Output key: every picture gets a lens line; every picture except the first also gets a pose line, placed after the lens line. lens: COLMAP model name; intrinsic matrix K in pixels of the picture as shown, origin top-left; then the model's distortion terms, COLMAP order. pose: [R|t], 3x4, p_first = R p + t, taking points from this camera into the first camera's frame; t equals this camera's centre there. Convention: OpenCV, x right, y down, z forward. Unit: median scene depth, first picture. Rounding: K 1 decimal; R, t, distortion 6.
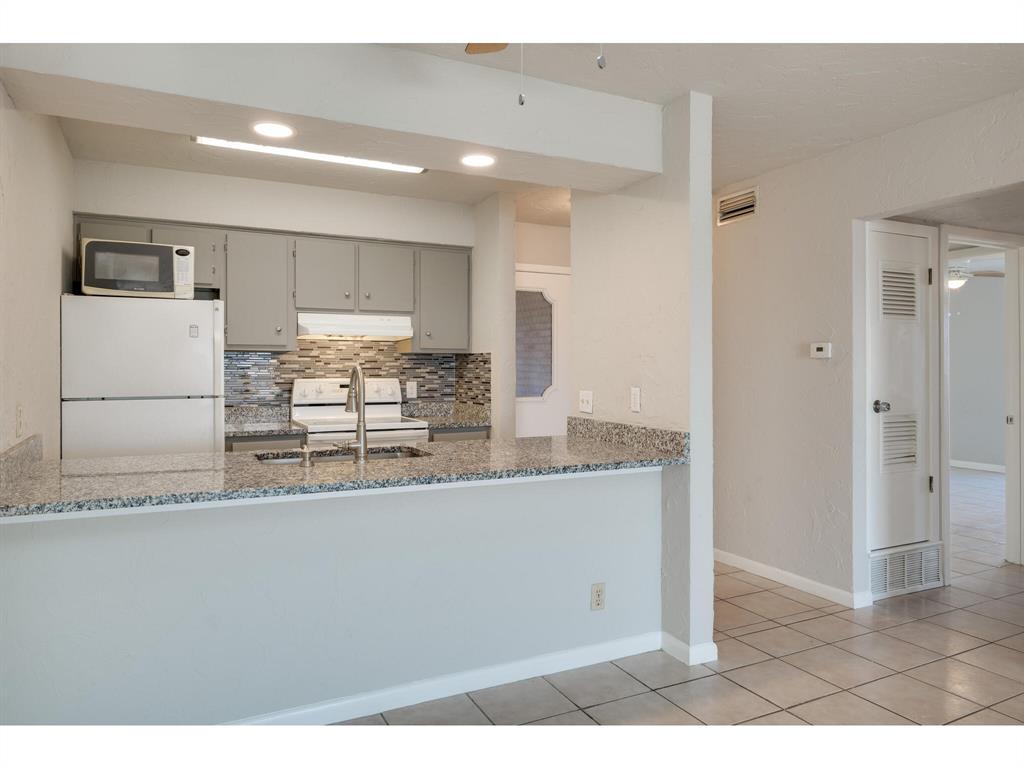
lens RADIAL K [[708.5, 0, 534.6], [0, 708.5, 366.6], [0, 0, 1]] dist [0.003021, 0.000051]
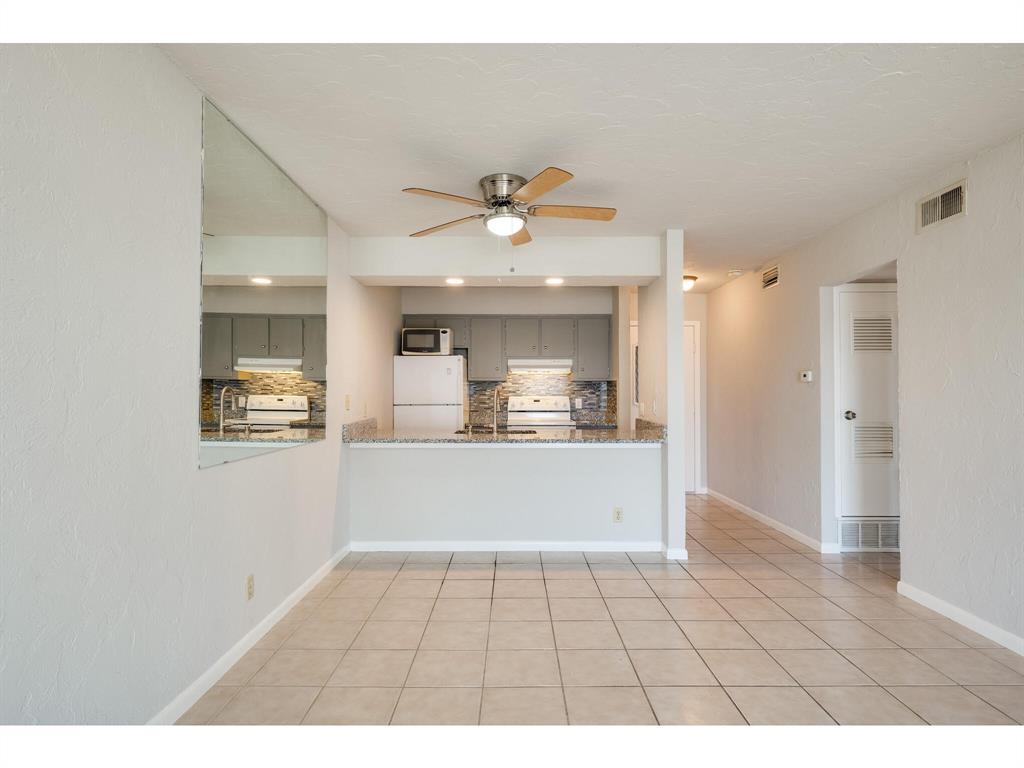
lens RADIAL K [[578.2, 0, 512.0], [0, 578.2, 384.0], [0, 0, 1]] dist [0.022759, 0.000195]
pose [[0.883507, -0.008209, -0.468346, 0.337343], [0.001558, 0.999892, -0.014587, 0.007328], [0.468415, 0.012158, 0.883425, -0.270175]]
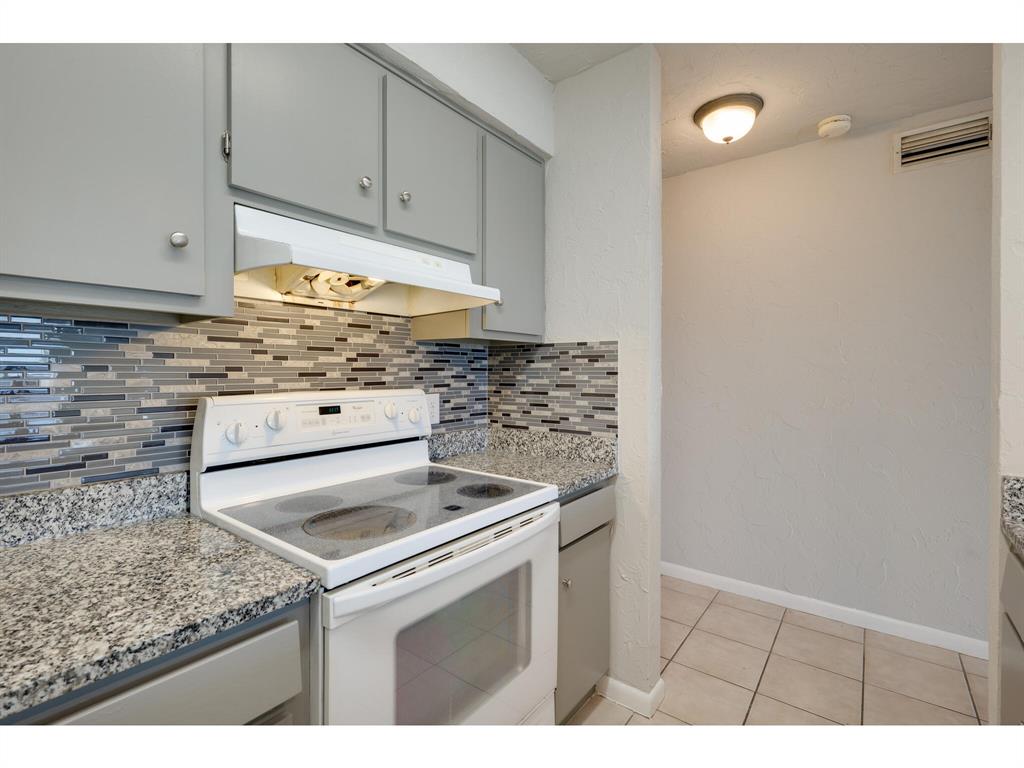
lens RADIAL K [[481.9, 0, 508.7], [0, 481.9, 371.1], [0, 0, 1]] dist [0.001317, 0.005777]
pose [[0.912428, -0.000272, 0.409237, -0.288093], [-0.001344, 0.999992, 0.003660, 0.002569], [-0.409235, -0.003889, 0.912421, 0.682632]]
